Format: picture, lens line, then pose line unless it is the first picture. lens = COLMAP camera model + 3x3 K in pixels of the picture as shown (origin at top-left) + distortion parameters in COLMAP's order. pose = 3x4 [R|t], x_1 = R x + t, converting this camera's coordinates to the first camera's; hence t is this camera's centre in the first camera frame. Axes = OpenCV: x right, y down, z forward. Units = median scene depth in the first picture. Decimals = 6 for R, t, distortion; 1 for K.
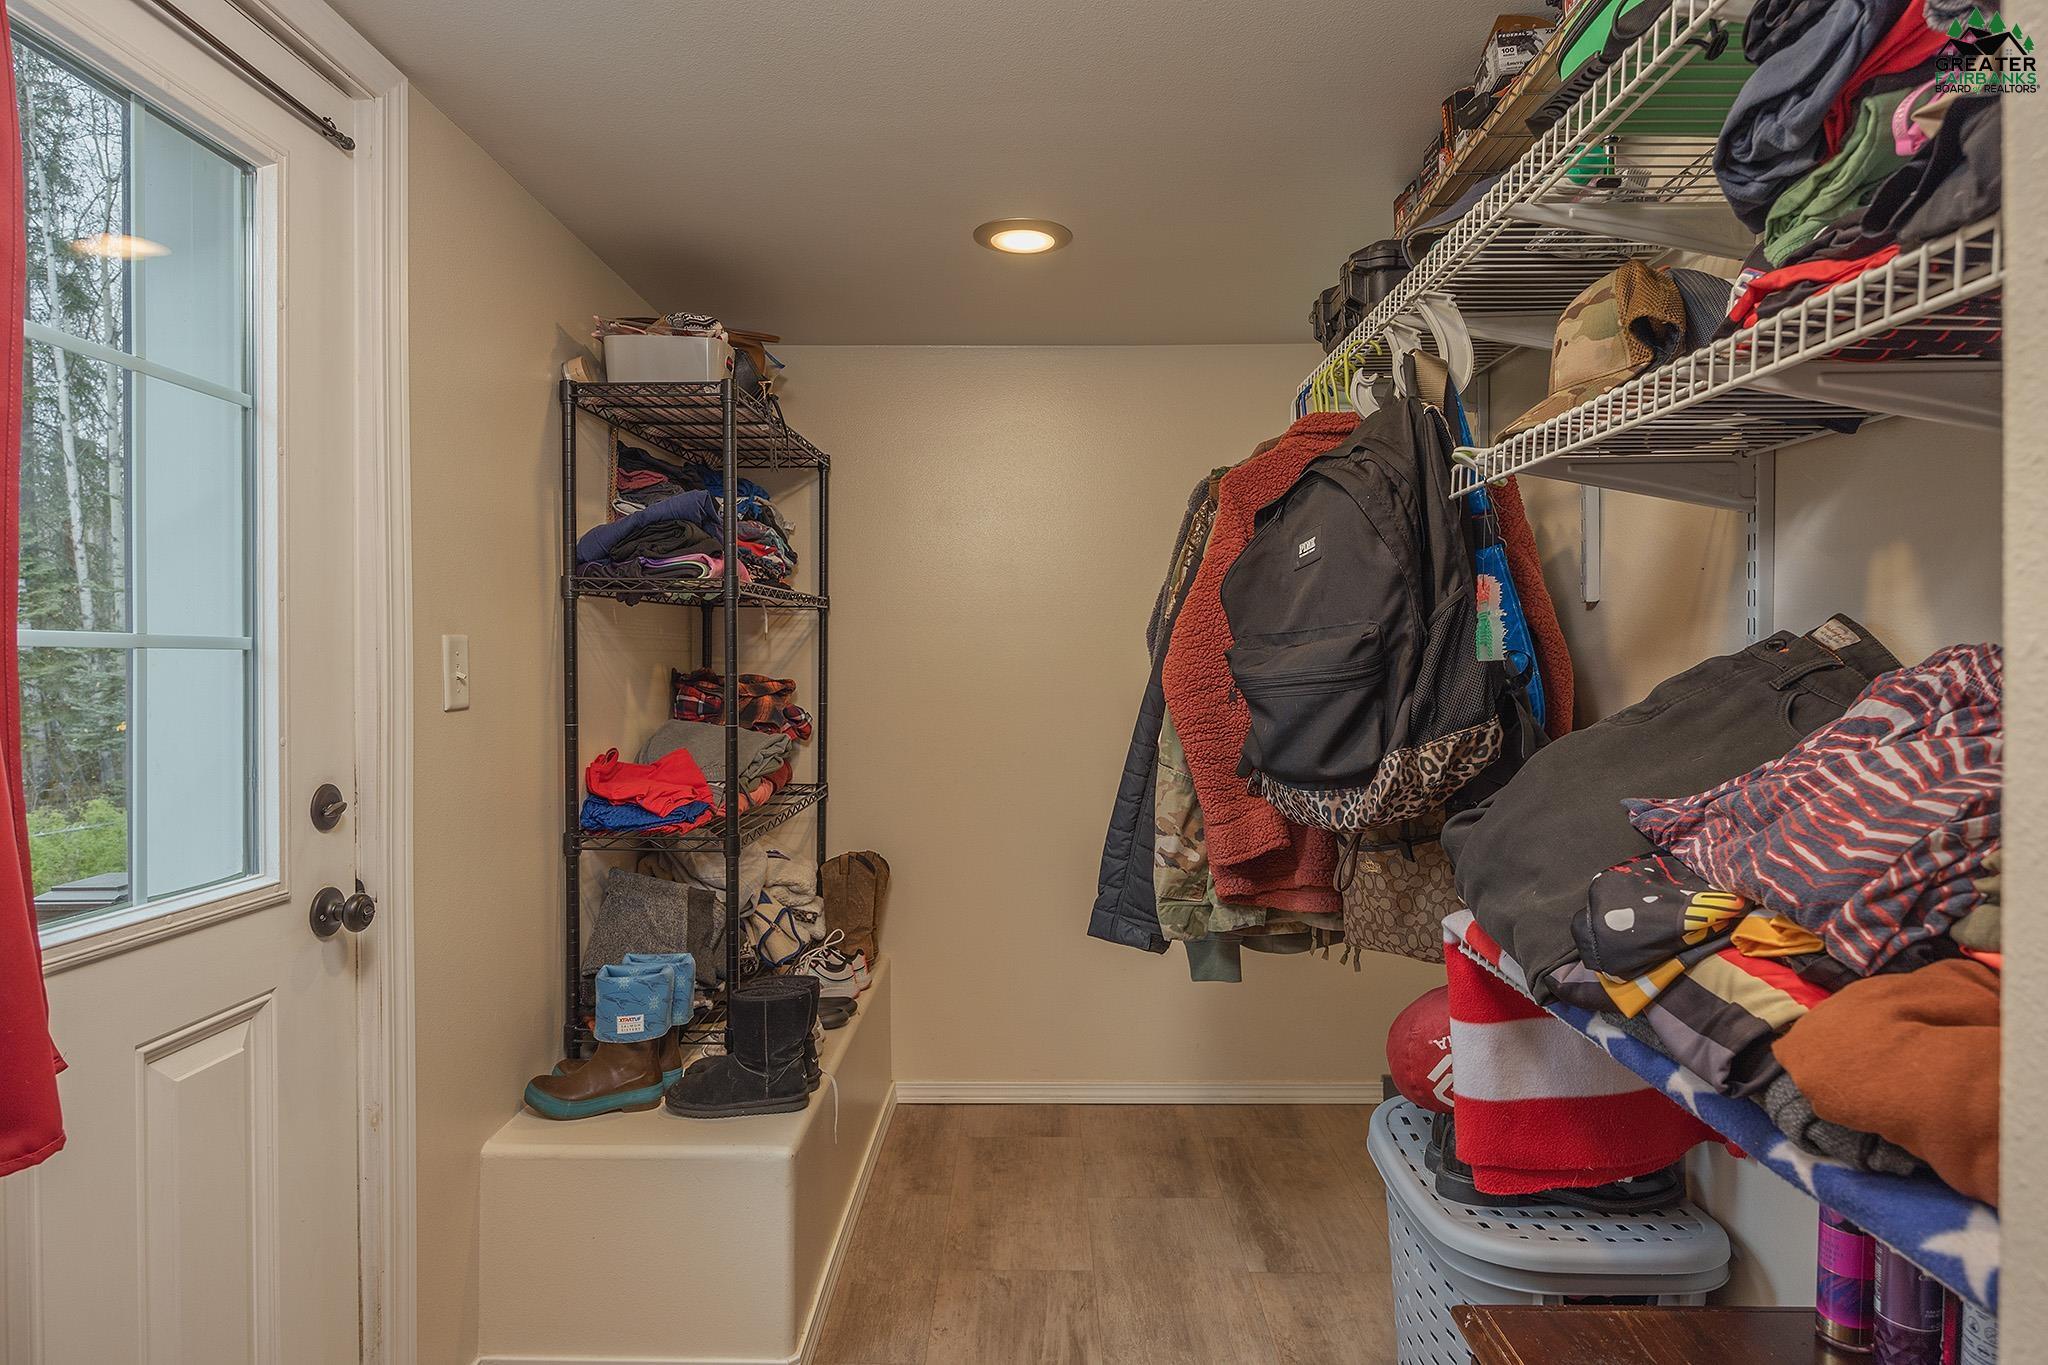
lens RADIAL K [[1147.7, 0, 1024.0], [0, 1147.7, 682.5], [0, 0, 1]] dist [-0.001839, 0.000213]
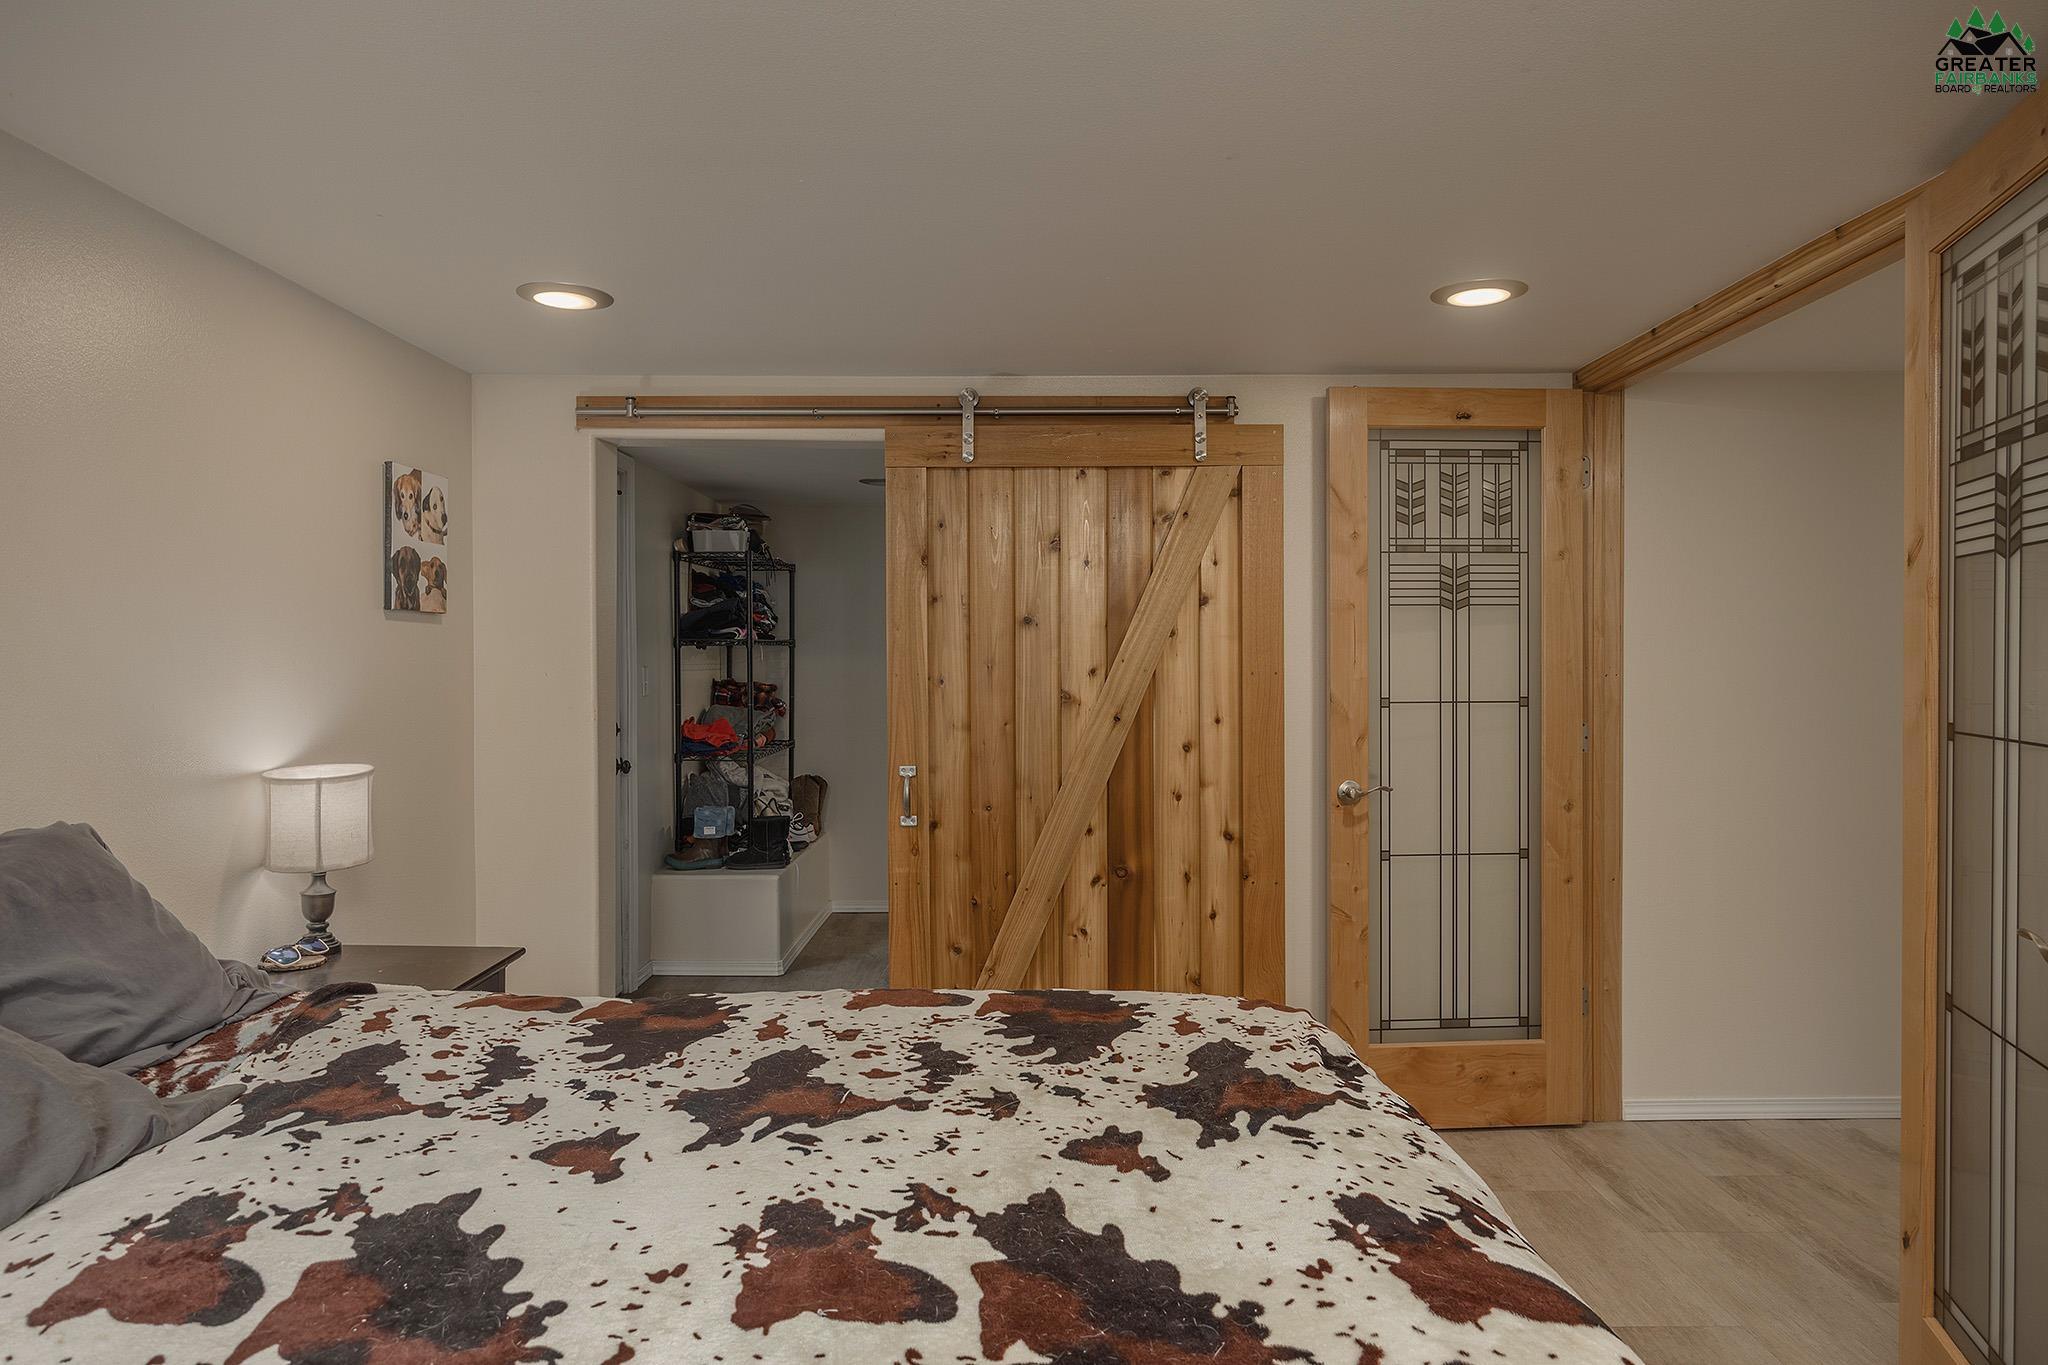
lens RADIAL K [[1248.2, 0, 1025.6], [0, 1248.2, 674.0], [0, 0, 1]] dist [-0.001328, 0.000250]
pose [[0.999968, -0.001482, 0.007885, 0.220656], [0.001532, 0.999979, -0.006350, -0.005936], [-0.007875, 0.006362, 0.999949, -1.210415]]
